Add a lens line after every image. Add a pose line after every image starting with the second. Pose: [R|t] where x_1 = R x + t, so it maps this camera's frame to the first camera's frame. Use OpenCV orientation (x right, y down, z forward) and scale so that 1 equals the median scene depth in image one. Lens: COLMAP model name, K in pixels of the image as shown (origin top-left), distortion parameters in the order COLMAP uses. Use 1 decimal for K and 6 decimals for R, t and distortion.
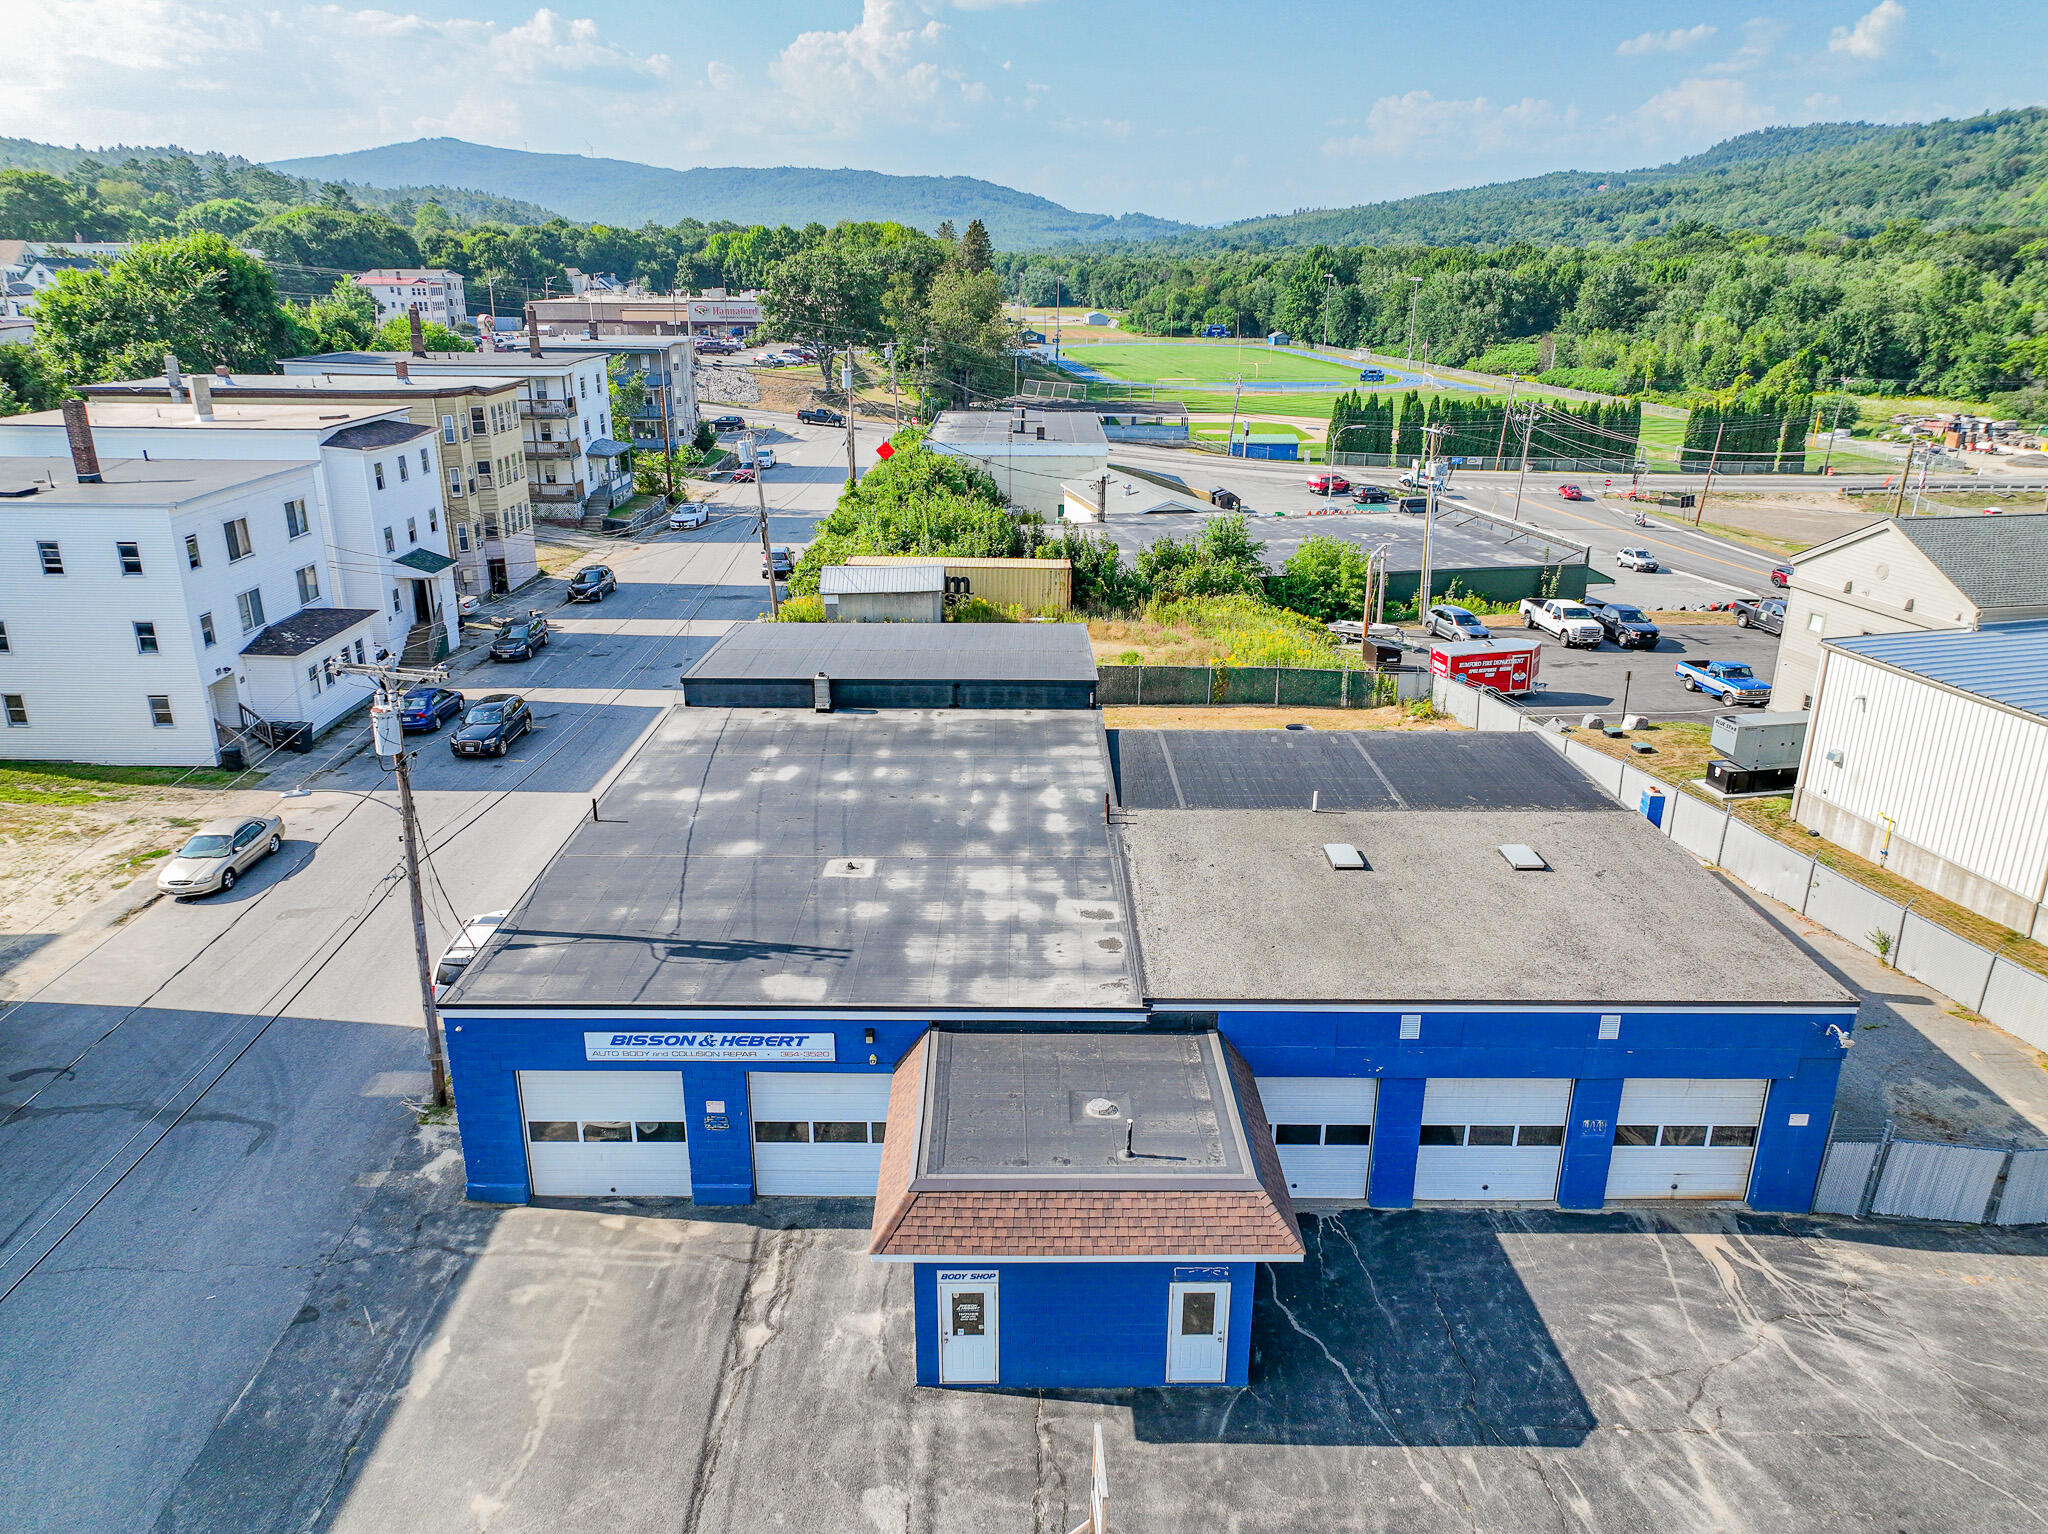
lens RADIAL K [[1438.5, 0, 1026.0], [0, 1438.5, 768.3], [0, 0, 1]] dist [-0.001493, 0.021808]
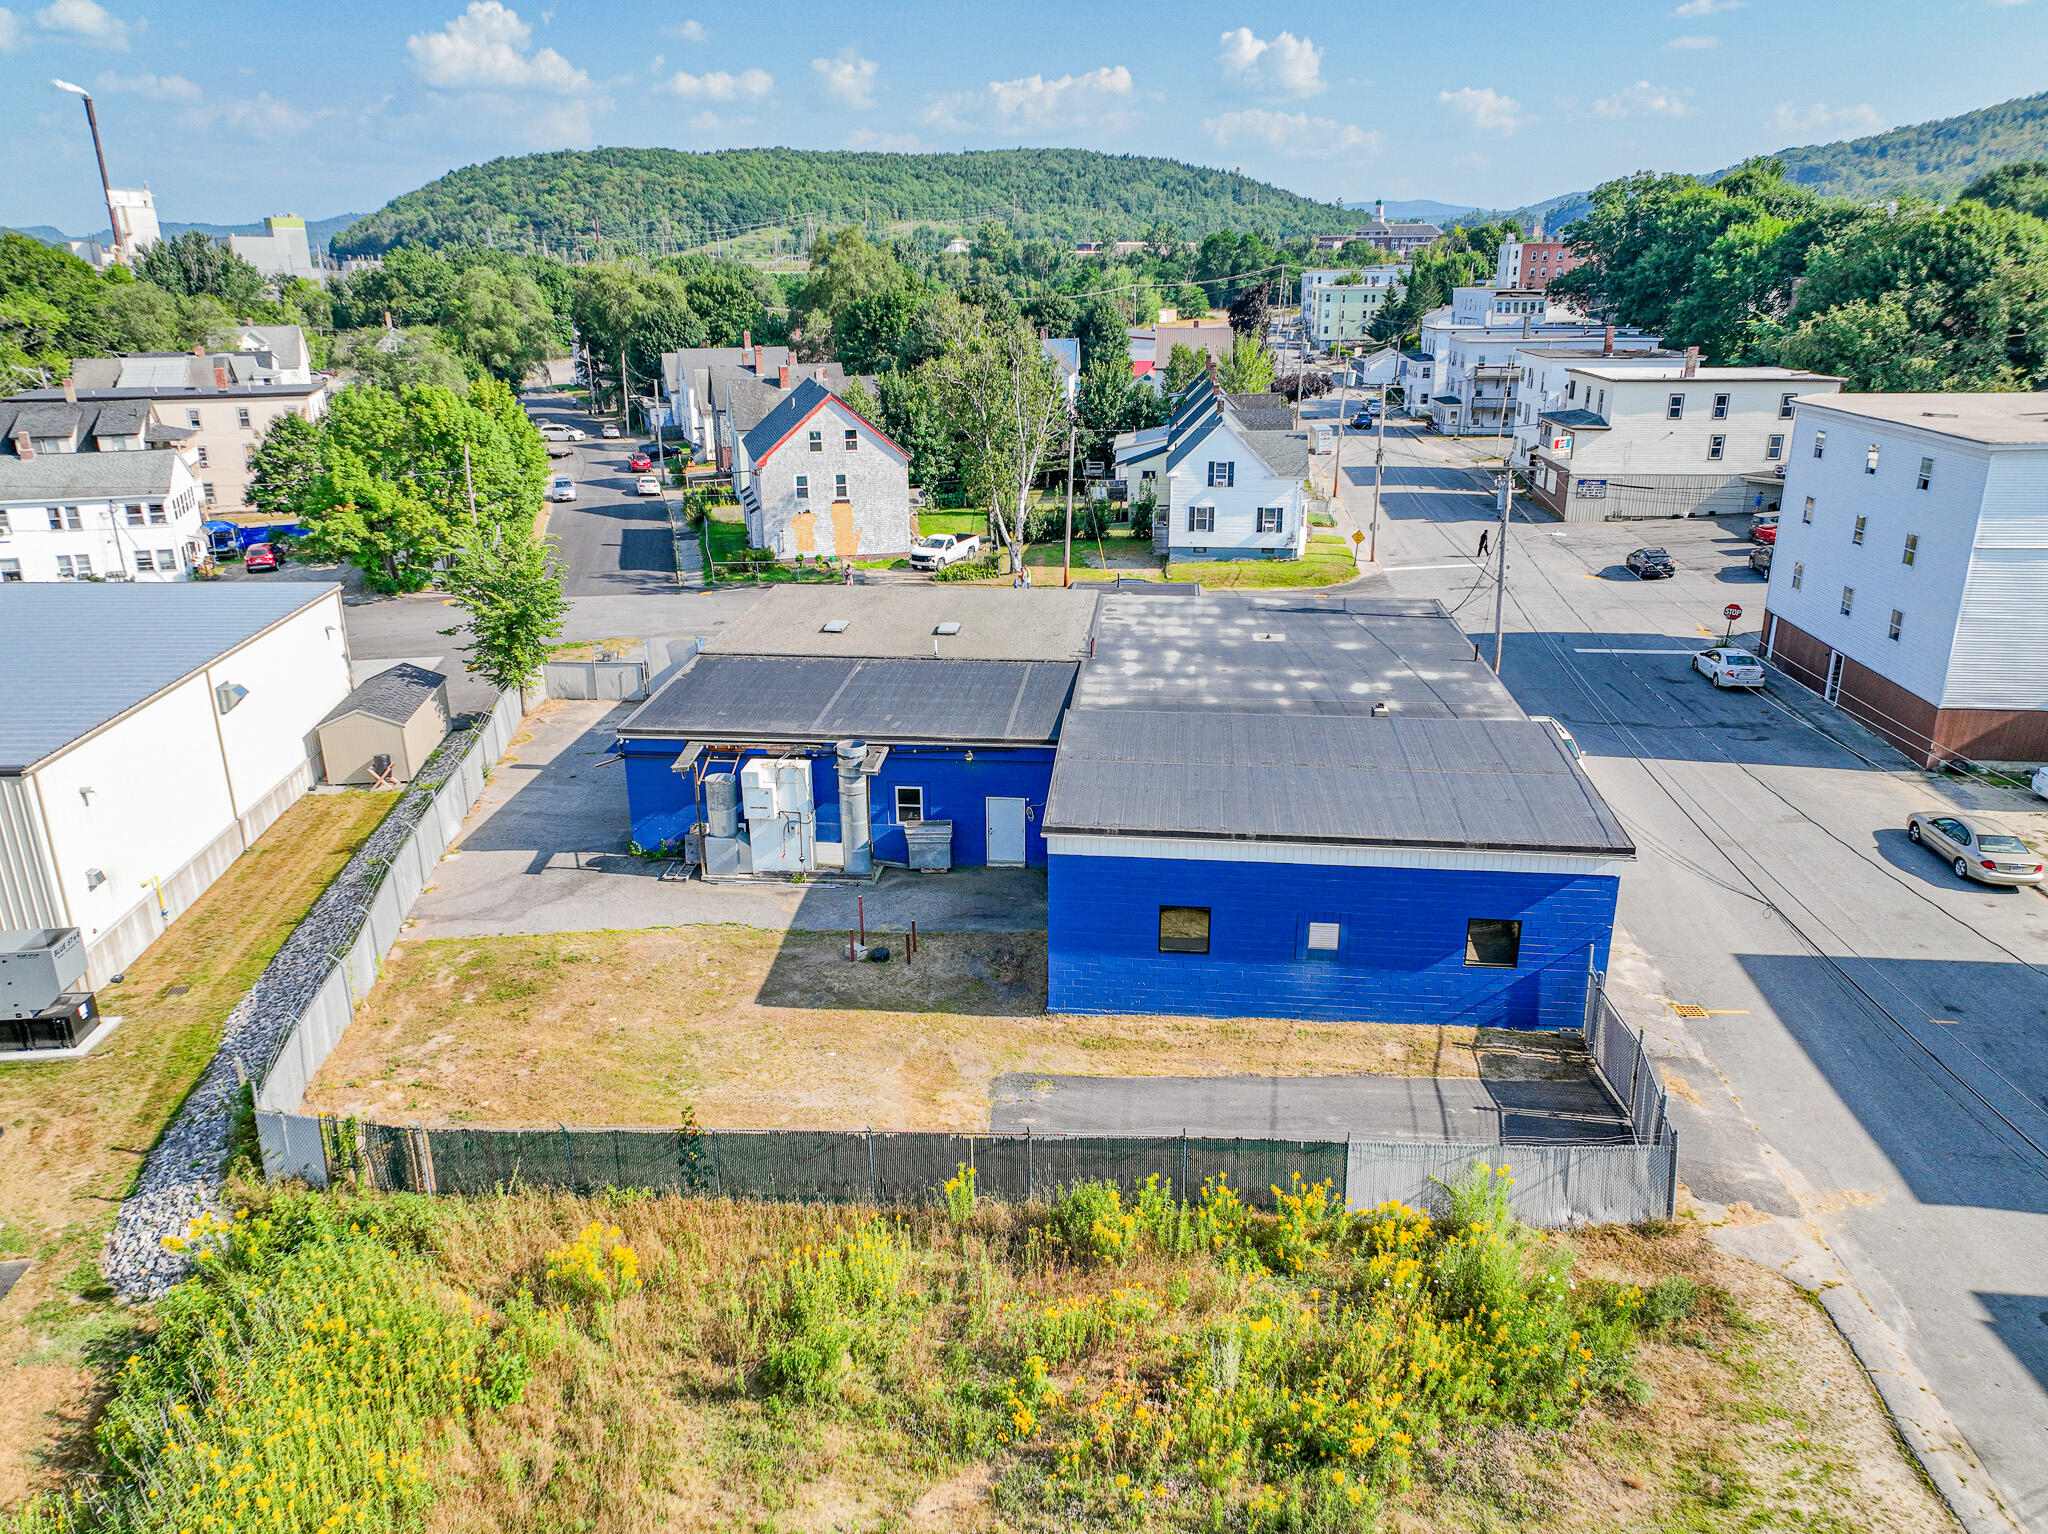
lens RADIAL K [[1438.5, 0, 1026.0], [0, 1438.5, 768.3], [0, 0, 1]] dist [-0.001493, 0.021808]
pose [[-0.995020, -0.032173, 0.094339, -0.012506], [0.034093, 0.779528, 0.625439, -0.738858], [-0.093662, 0.625540, -0.774549, 2.144186]]
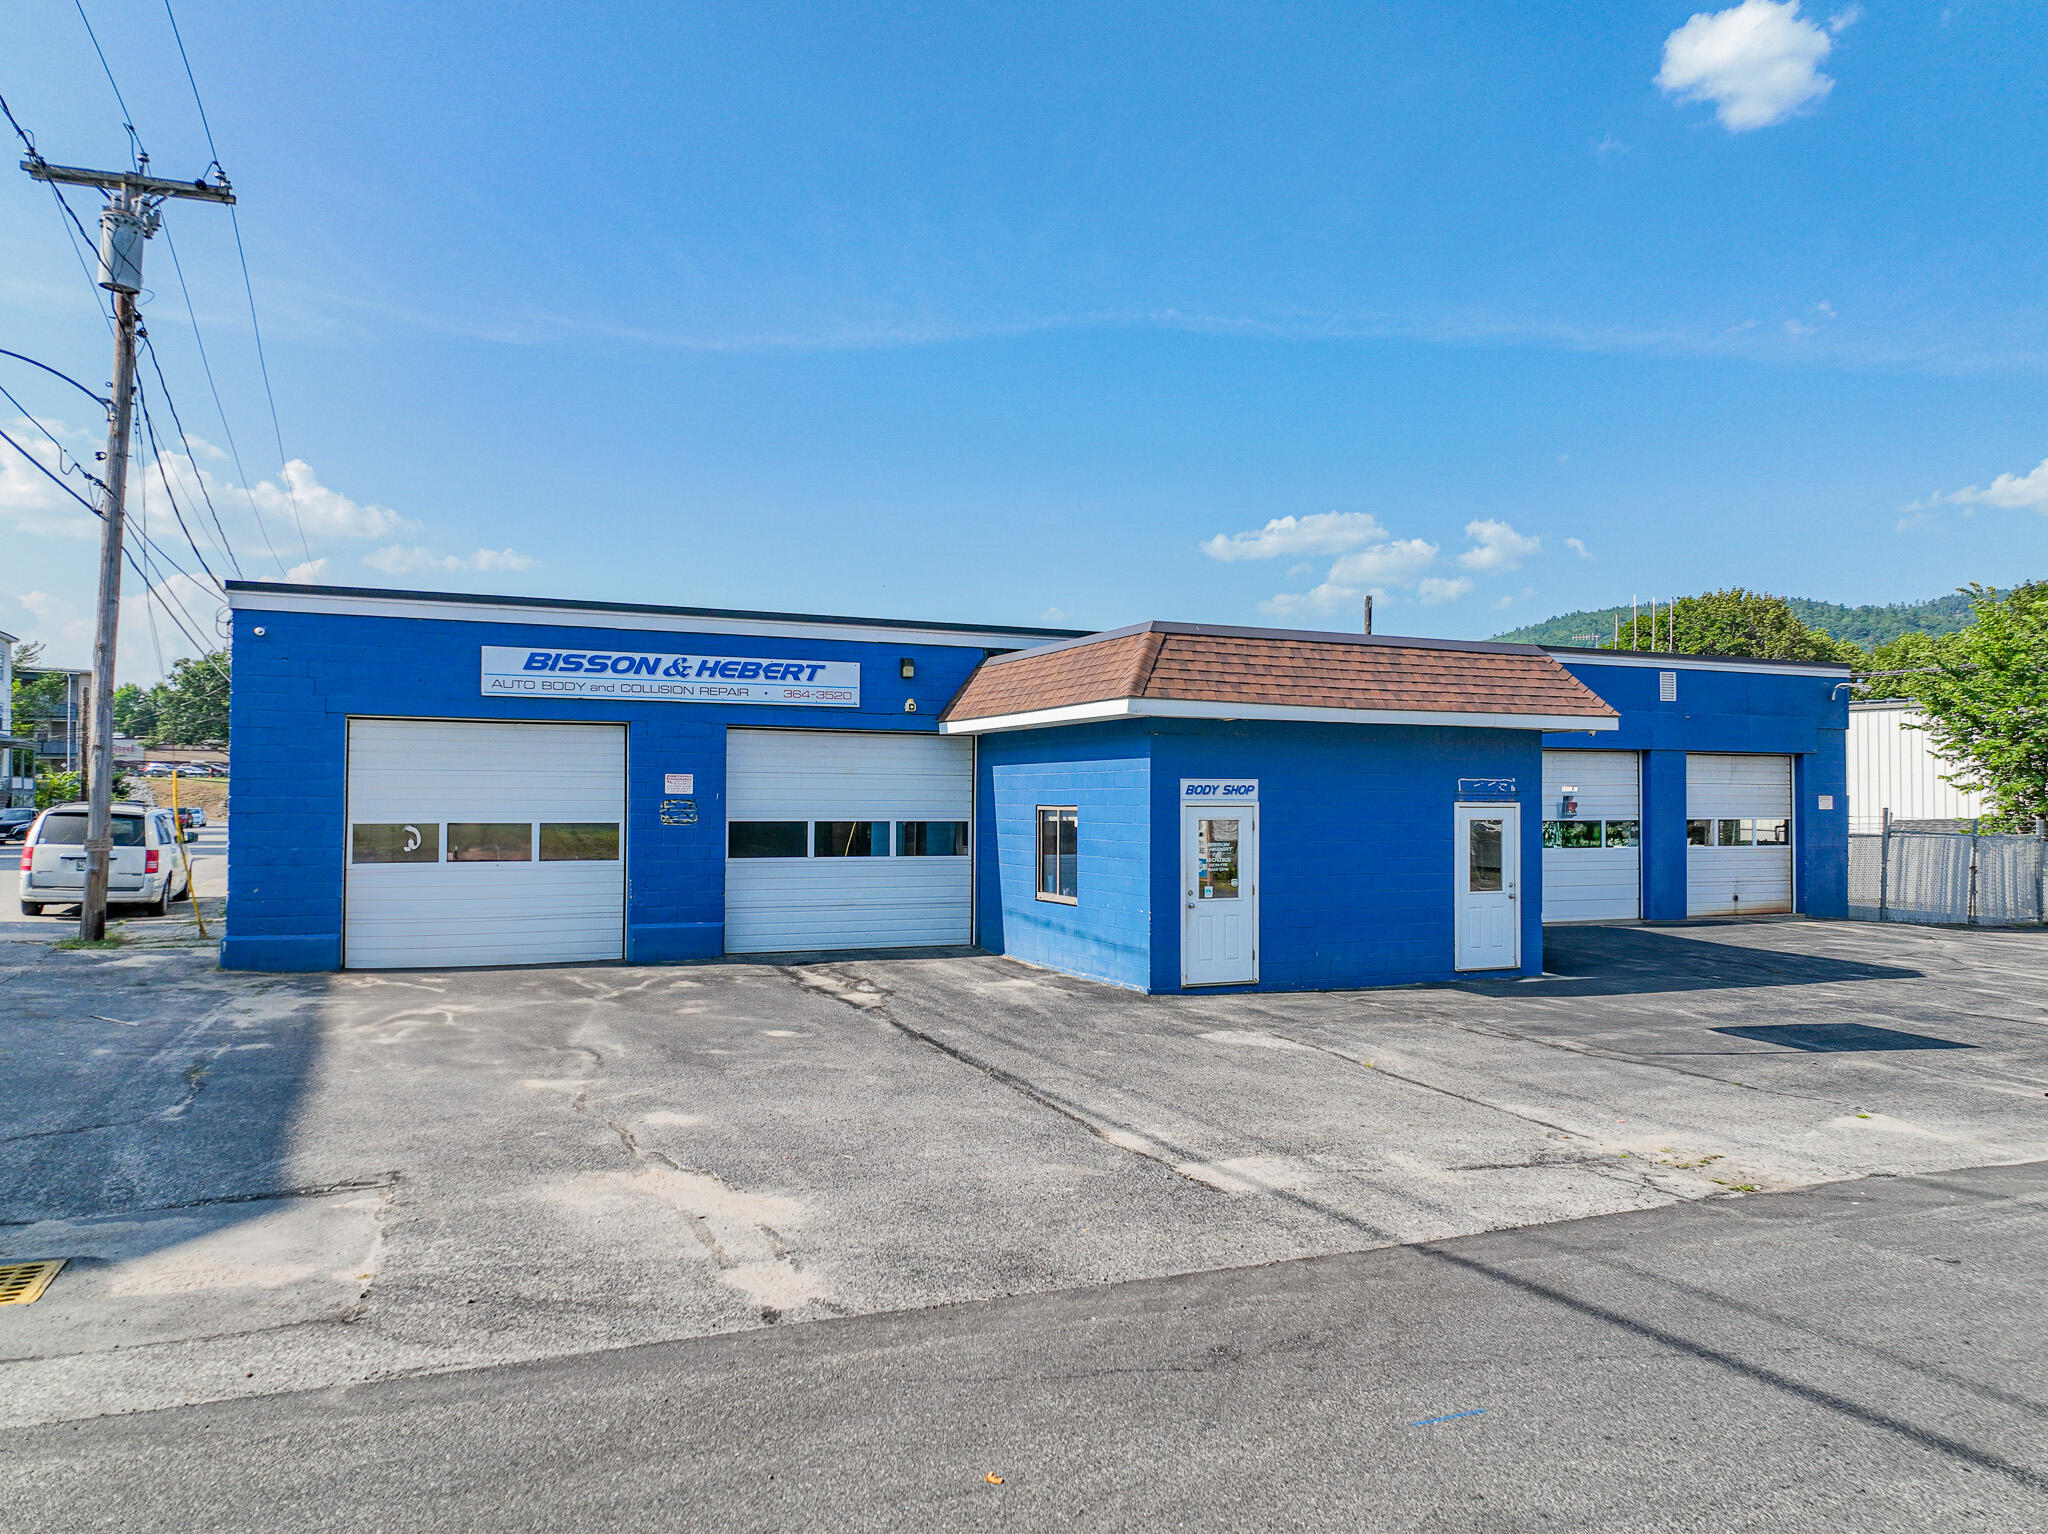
lens RADIAL K [[1438.5, 0, 1026.0], [0, 1438.5, 768.3], [0, 0, 1]] dist [-0.001493, 0.021808]
pose [[0.915795, 0.009248, 0.401541, -0.260726], [0.134641, 0.934821, -0.328606, 0.363066], [-0.378407, 0.355000, 0.854858, 0.292631]]
